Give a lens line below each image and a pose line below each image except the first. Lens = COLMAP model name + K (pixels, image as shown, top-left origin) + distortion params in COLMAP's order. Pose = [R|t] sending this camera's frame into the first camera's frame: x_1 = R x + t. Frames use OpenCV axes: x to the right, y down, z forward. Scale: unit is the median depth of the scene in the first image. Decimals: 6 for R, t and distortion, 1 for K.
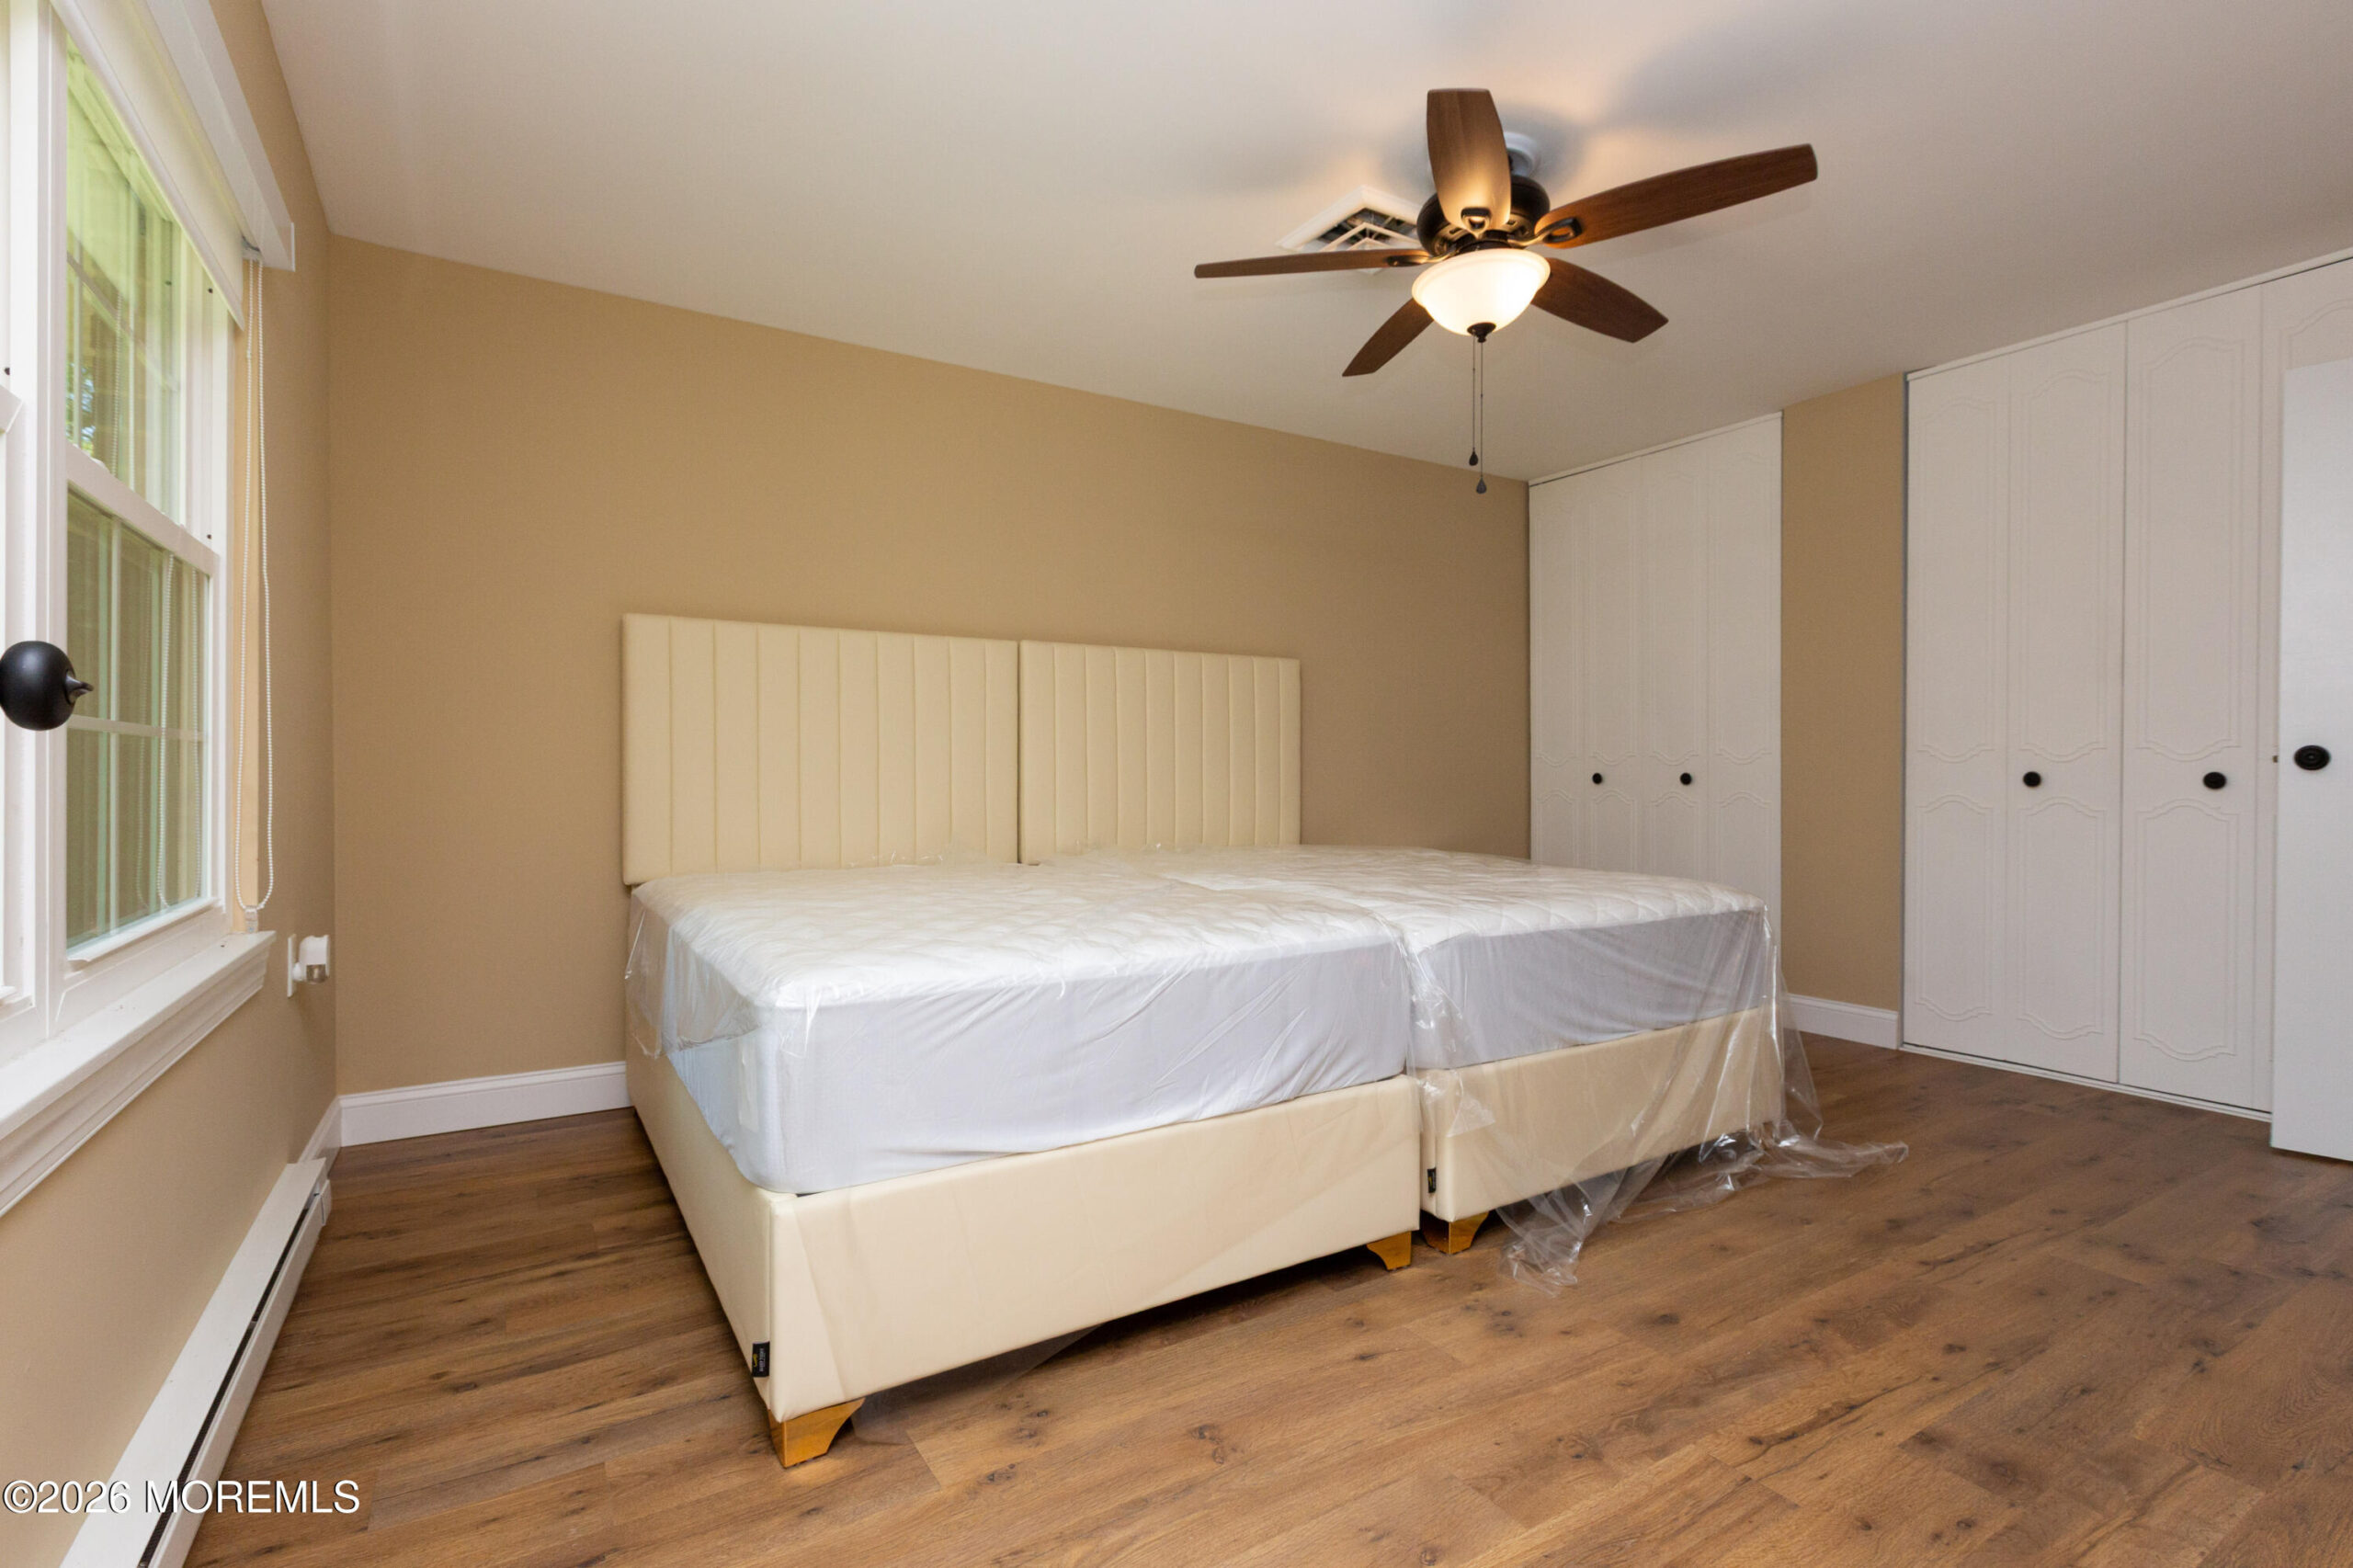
lens RADIAL K [[1084.8, 0, 1176.5], [0, 1084.8, 784.0], [0, 0, 1]] dist [0.009785, -0.000417]
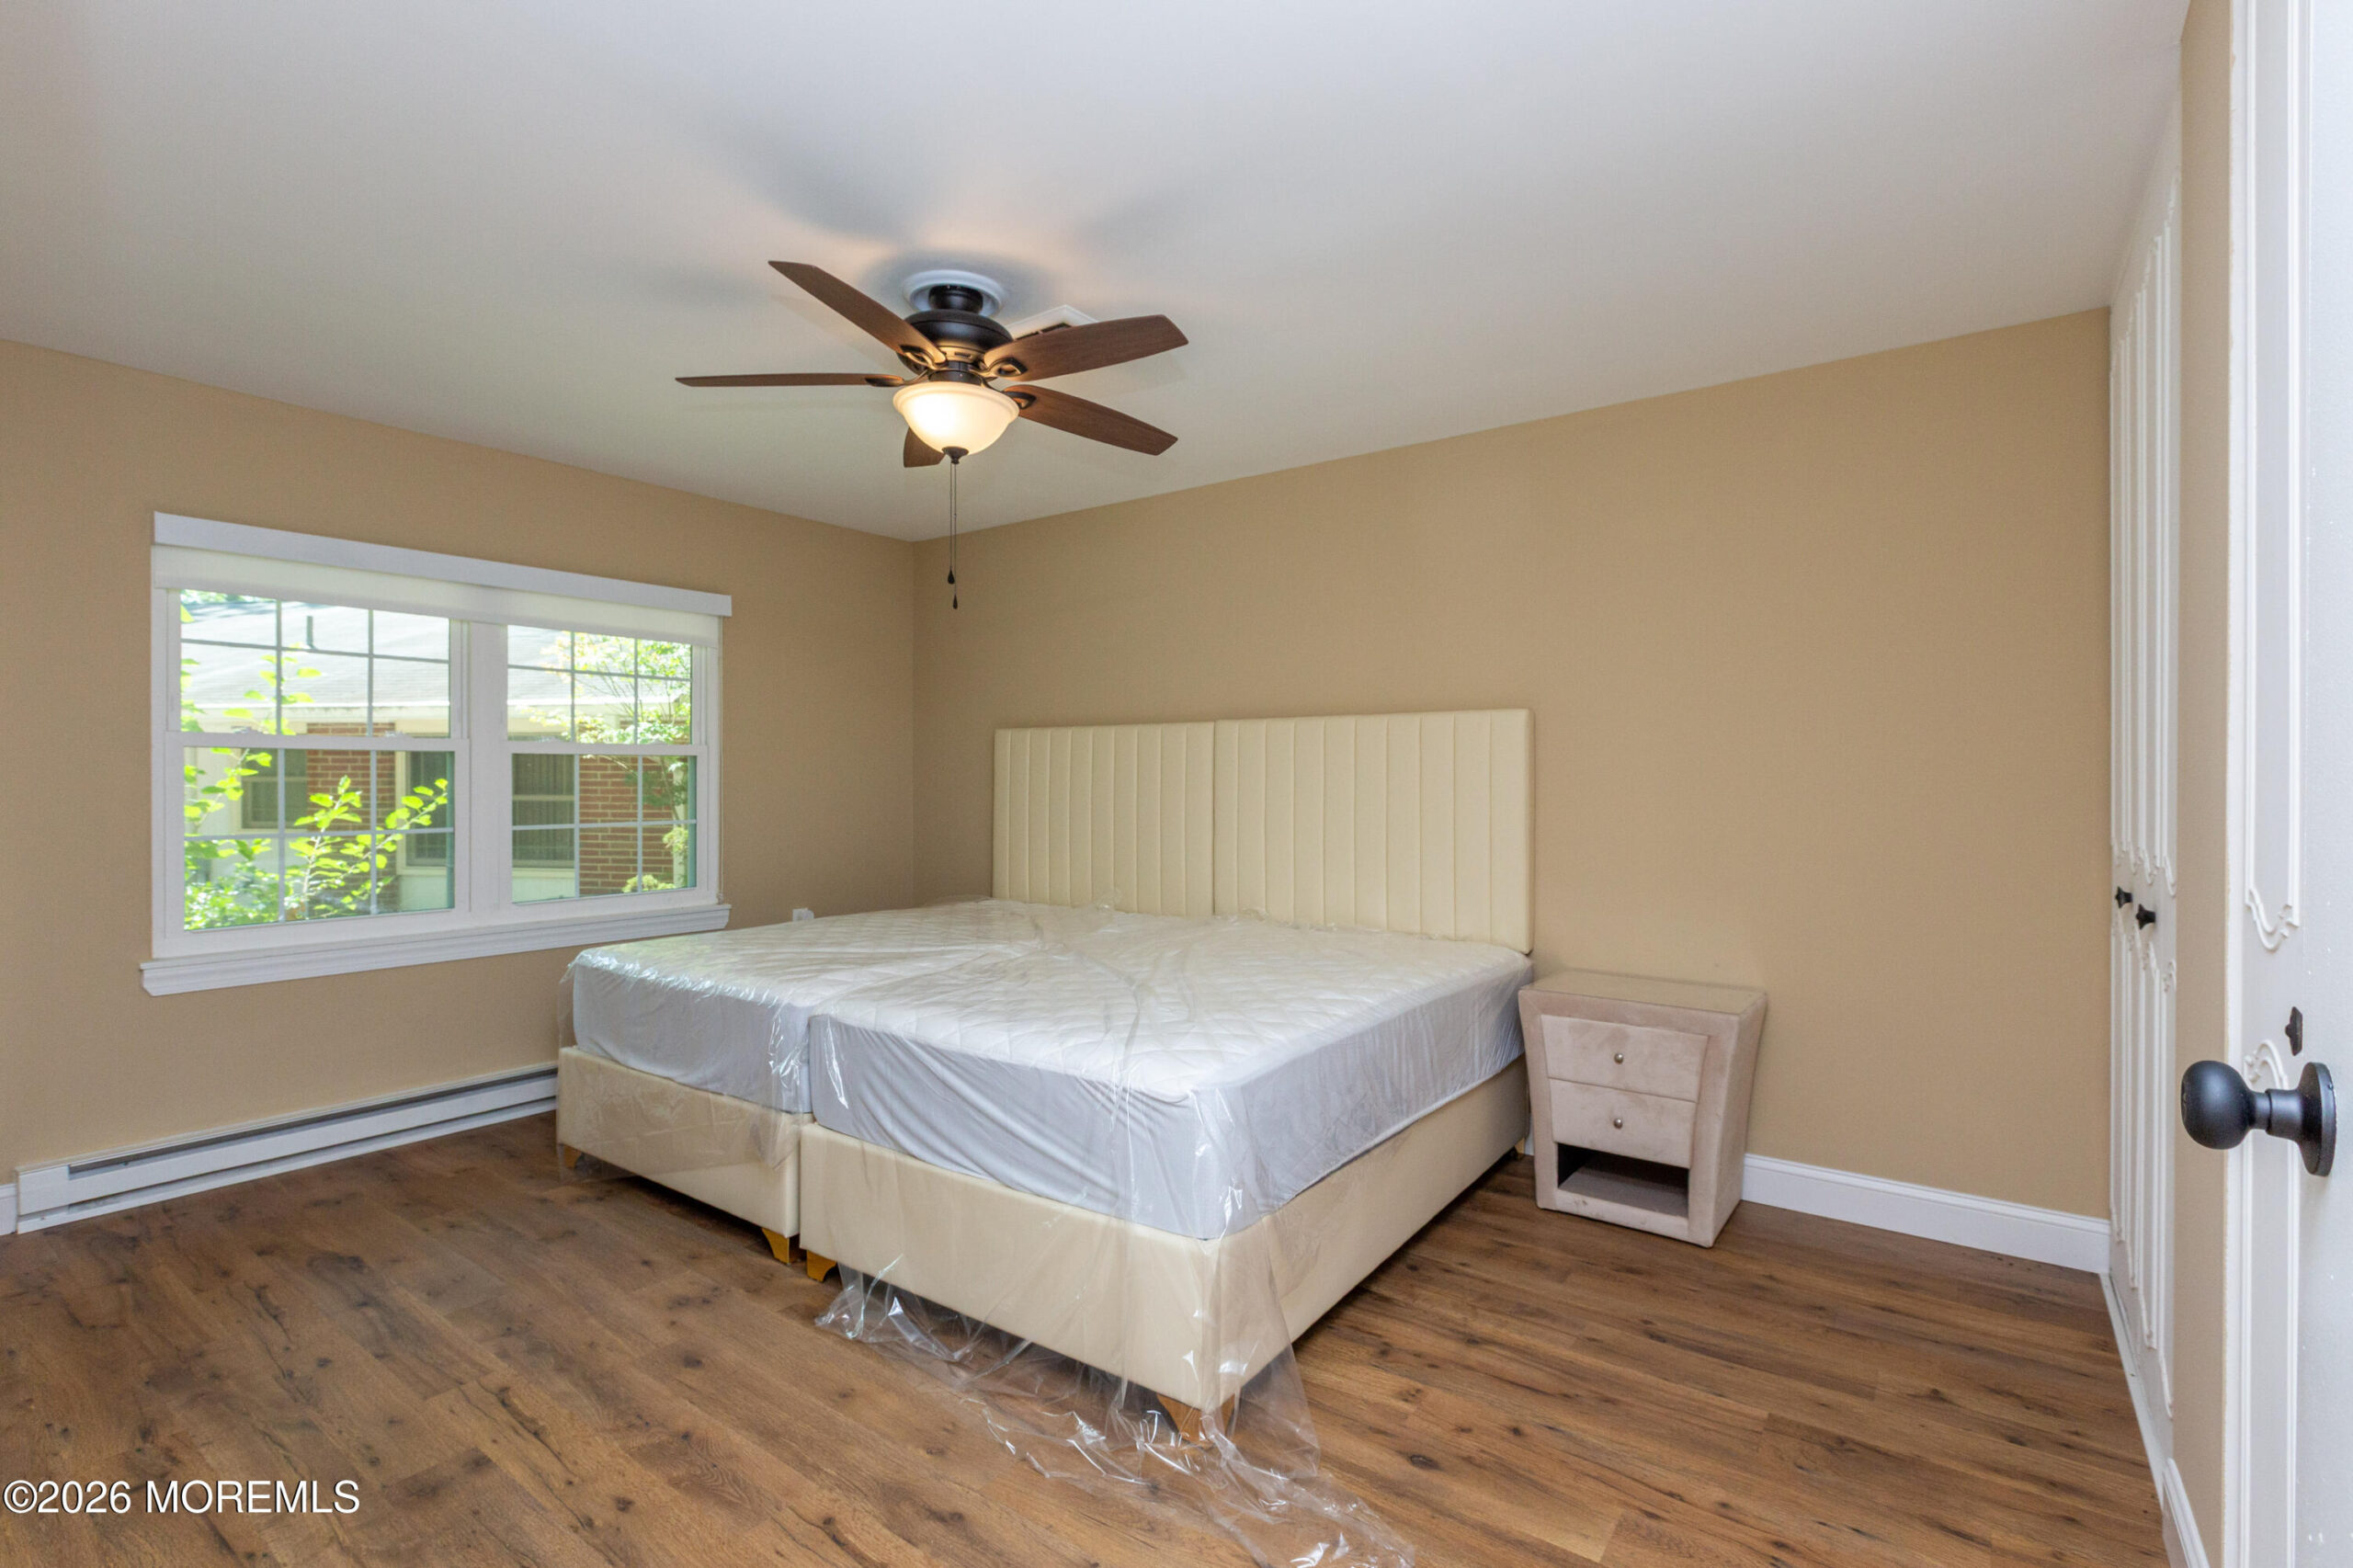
lens RADIAL K [[1111.5, 0, 1176.5], [0, 1111.5, 784.0], [0, 0, 1]] dist [-0.004041, -0.000100]
pose [[0.349761, 0.000183, -0.936839, 1.746404], [0.004467, 0.999988, 0.001863, -0.131421], [0.936828, -0.004836, 0.349756, 1.069889]]
